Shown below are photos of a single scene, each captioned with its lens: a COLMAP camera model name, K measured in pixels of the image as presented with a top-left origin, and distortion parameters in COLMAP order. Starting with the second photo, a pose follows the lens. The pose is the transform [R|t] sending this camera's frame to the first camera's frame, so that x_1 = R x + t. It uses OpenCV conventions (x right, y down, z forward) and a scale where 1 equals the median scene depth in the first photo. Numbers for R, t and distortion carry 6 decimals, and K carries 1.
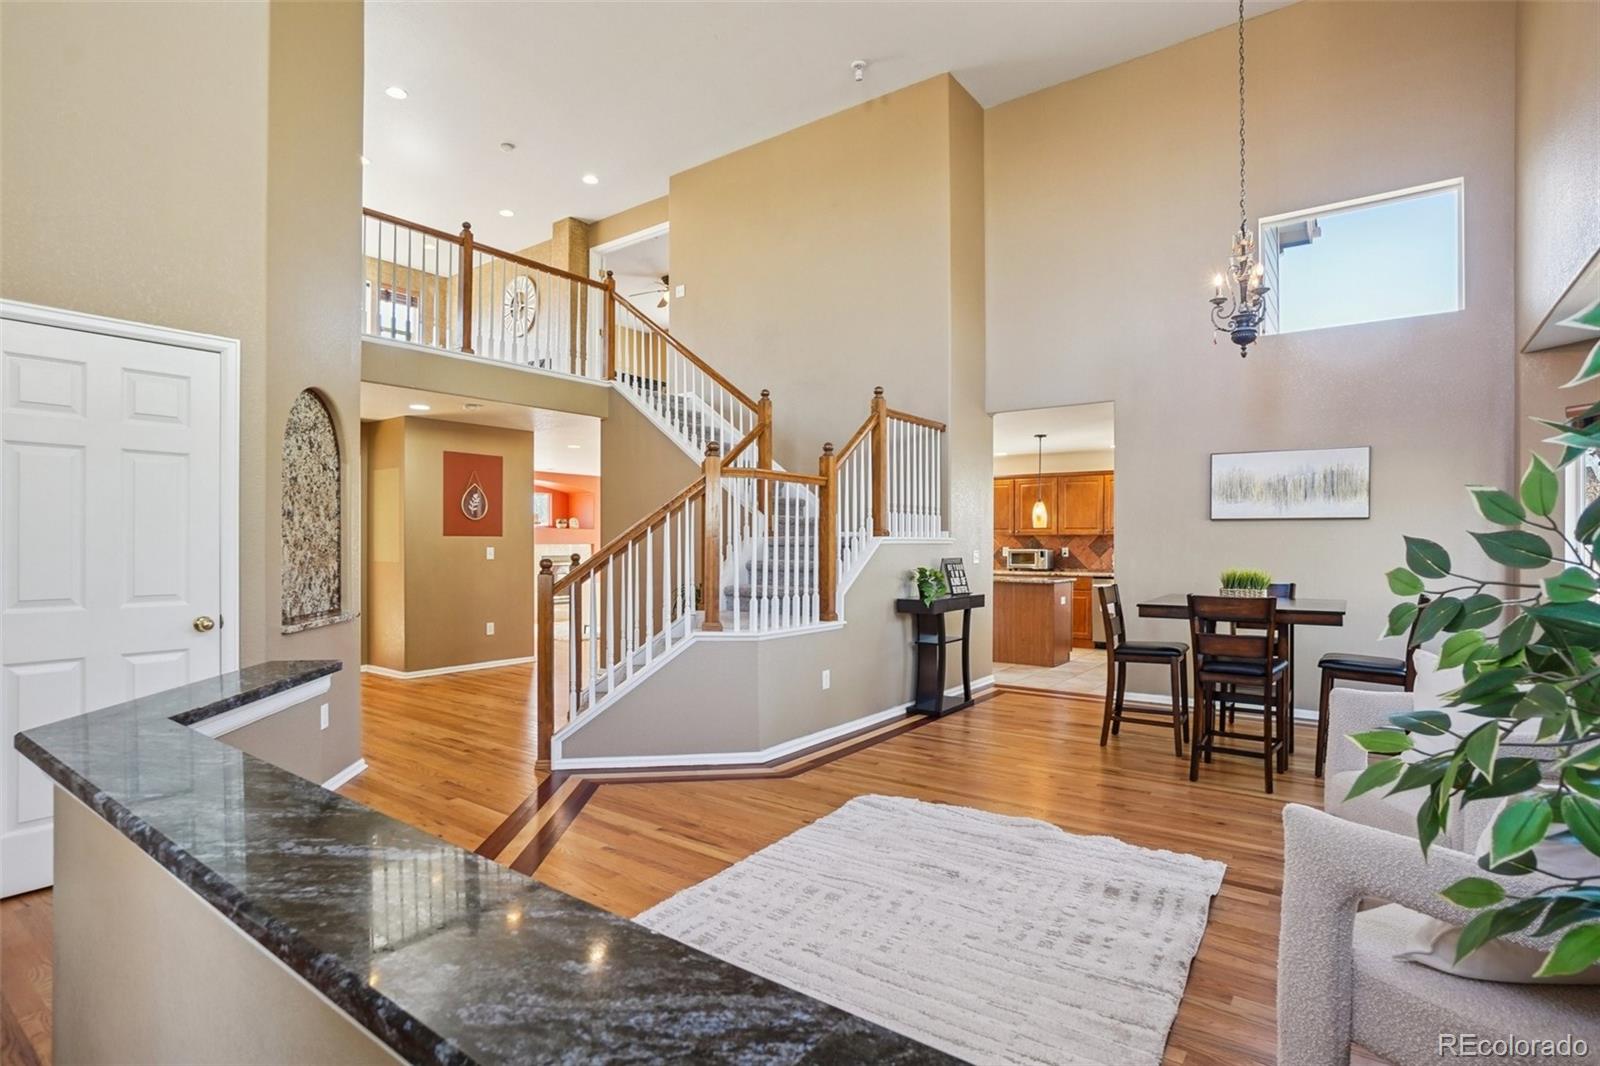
lens RADIAL K [[803.4, 0, 802.3], [0, 803.4, 547.8], [0, 0, 1]] dist [-0.038868, 0.017423]
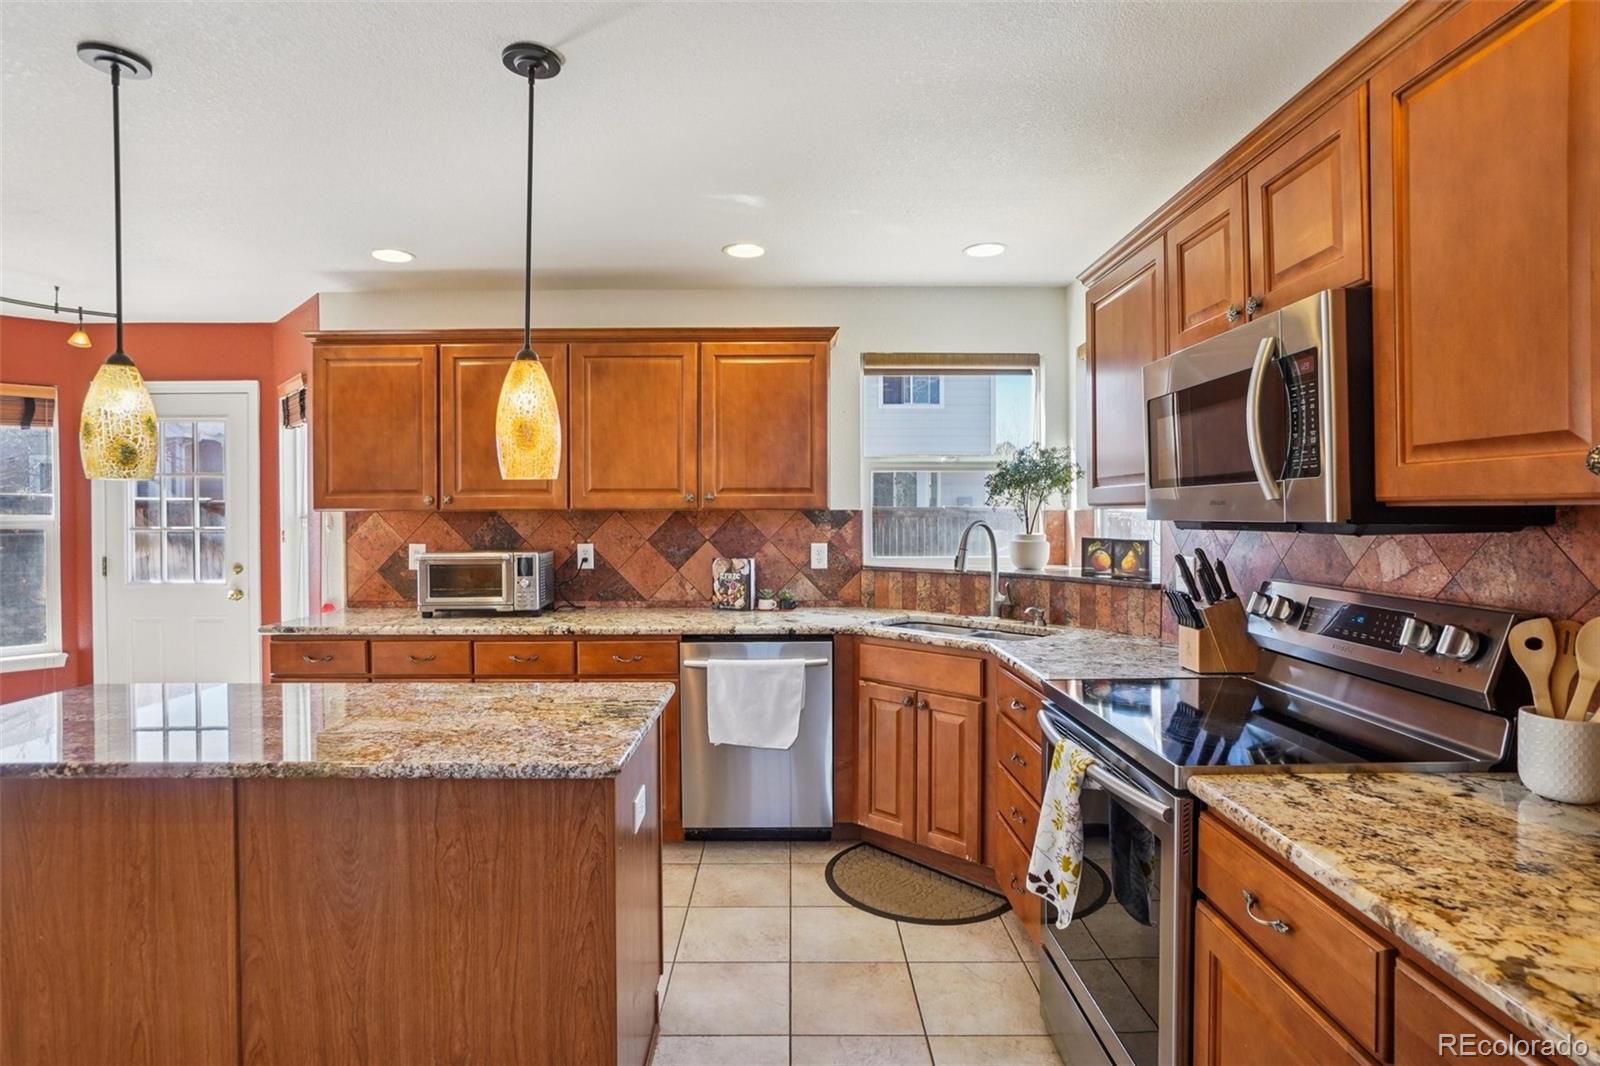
lens RADIAL K [[821.4, 0, 792.4], [0, 821.4, 519.6], [0, 0, 1]] dist [-0.035510, 0.018901]
pose [[0.808161, -0.008197, 0.588905, 0.397691], [0.008581, 0.999961, 0.002142, -0.024620], [-0.588899, 0.003322, 0.808200, 1.384833]]
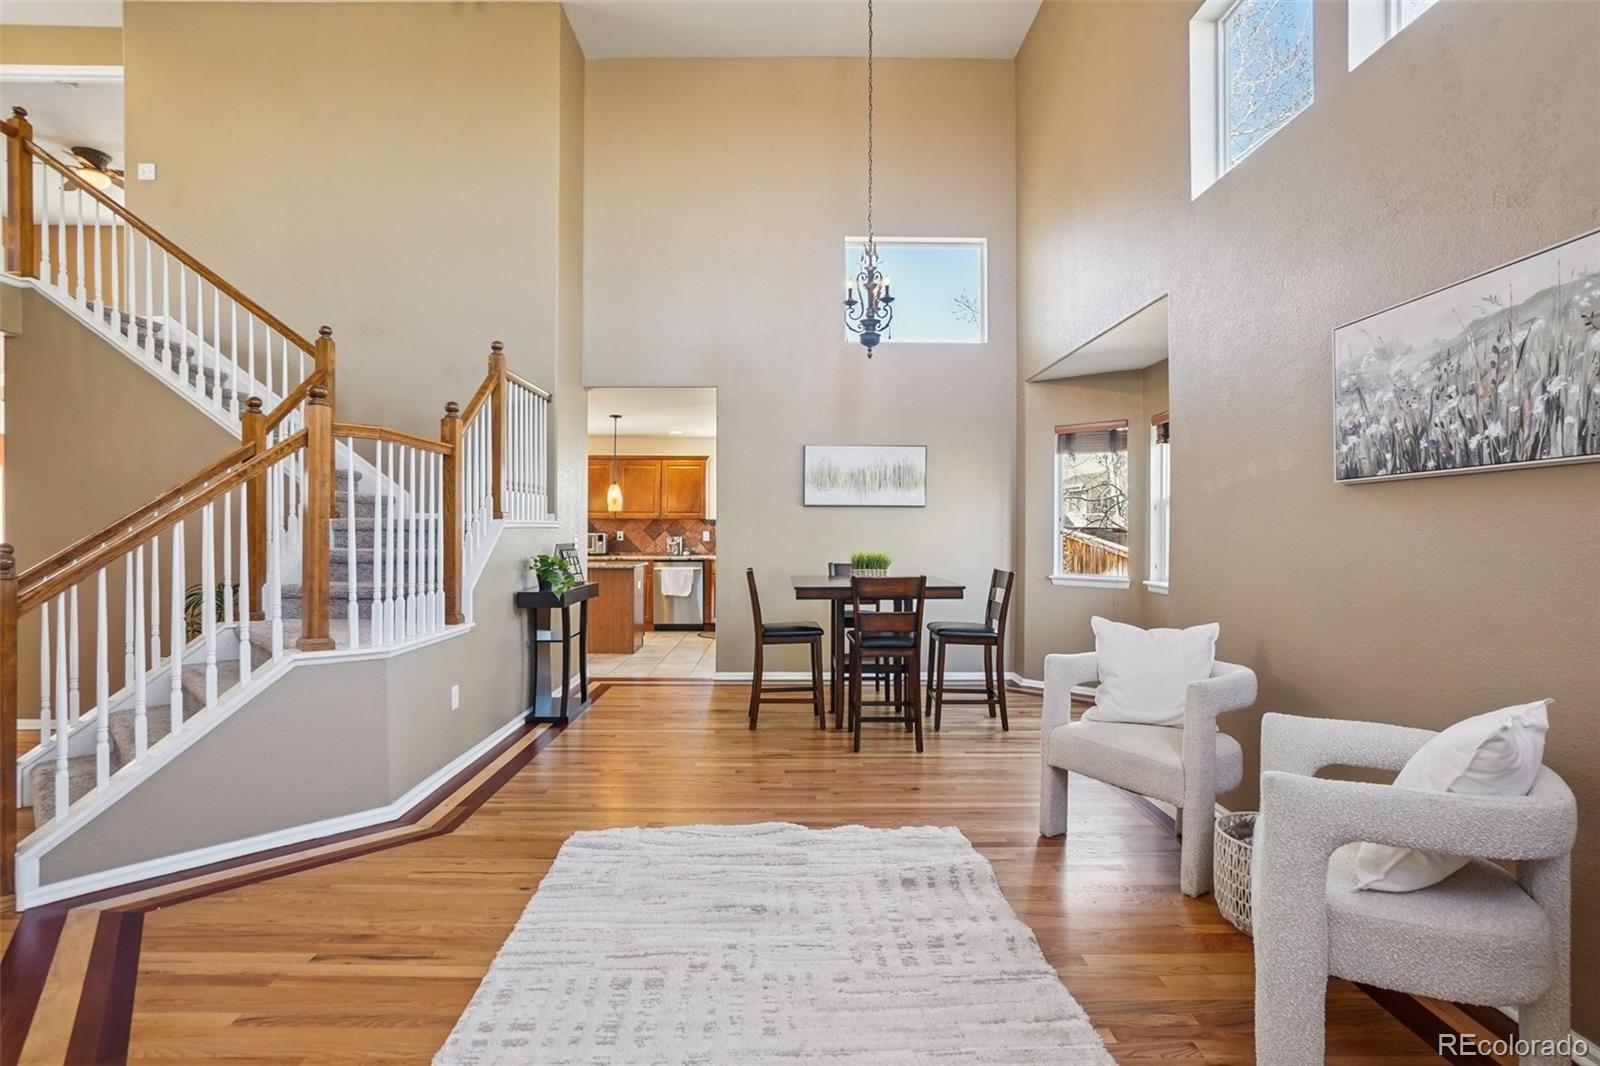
lens RADIAL K [[794.1, 0, 800.0], [0, 794.1, 533.0], [0, 0, 1]] dist [-0.049922, 0.025560]
pose [[0.801846, -0.003513, 0.597520, -0.170920], [0.002137, 0.999993, 0.003012, -0.001481], [-0.597527, -0.001139, 0.801848, 0.173533]]
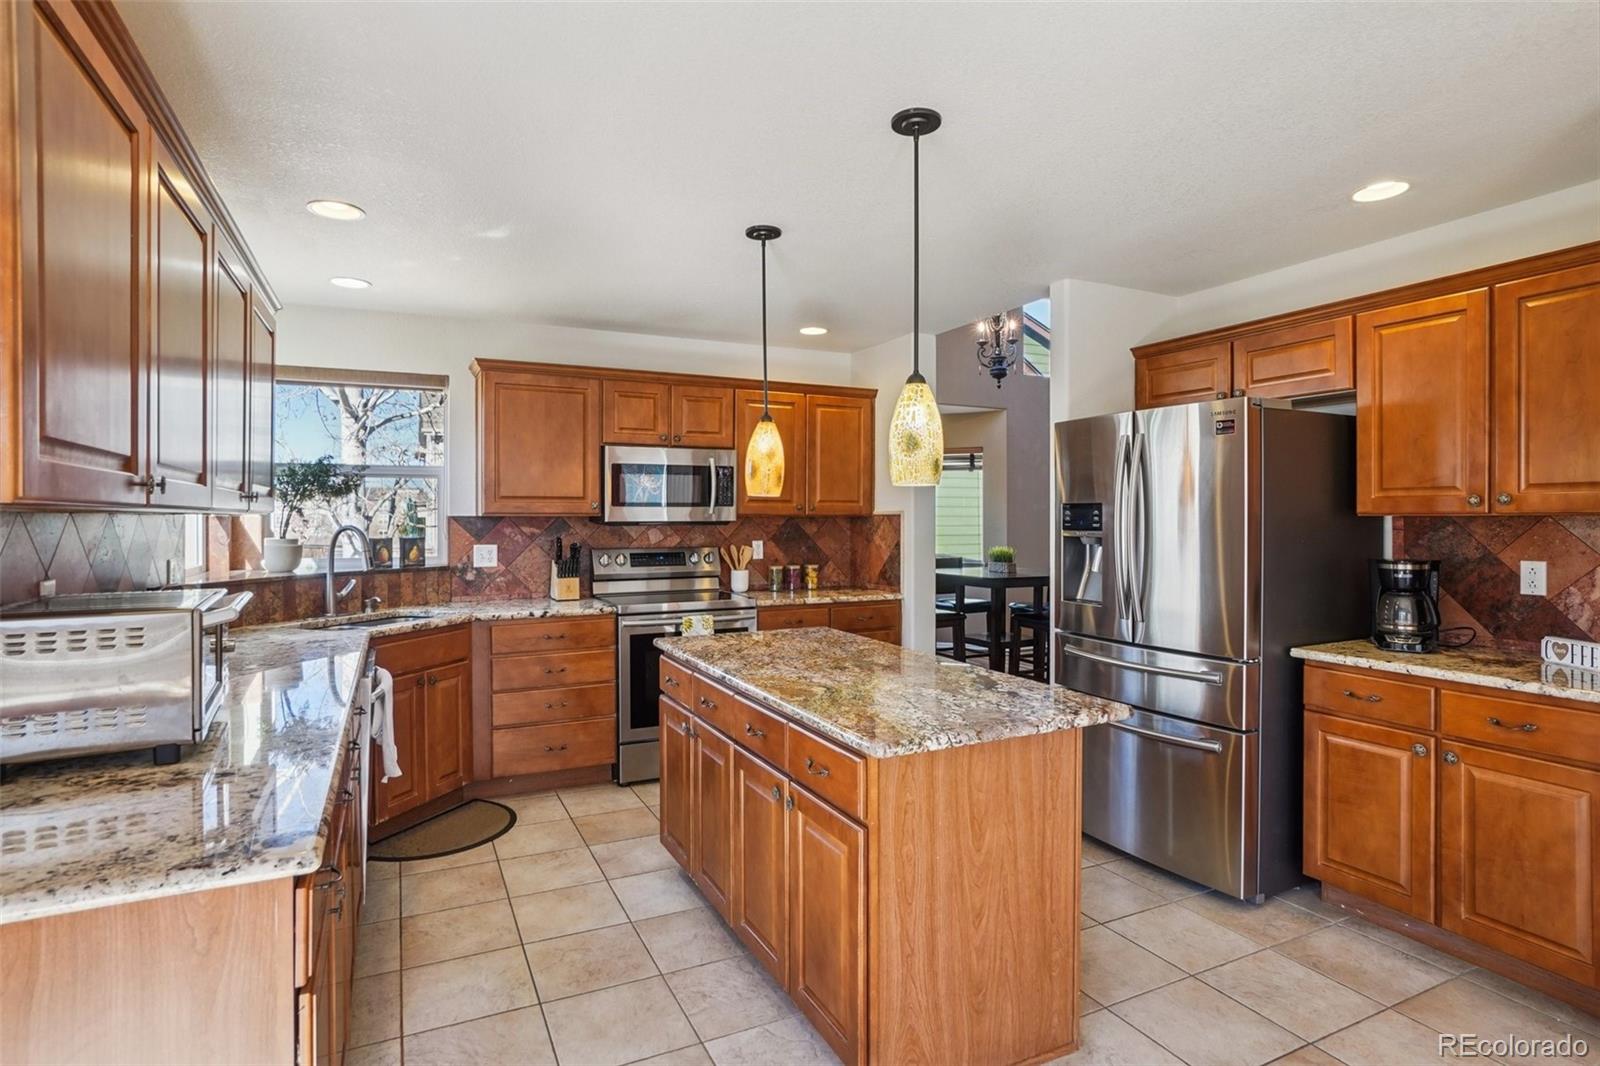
lens RADIAL K [[821.4, 0, 792.4], [0, 821.4, 519.6], [0, 0, 1]] dist [-0.035510, 0.018901]
pose [[-0.883823, -0.002050, 0.467816, 0.216954], [0.003567, 0.999932, 0.011122, -0.033191], [-0.467807, 0.011498, -0.883756, 2.306893]]
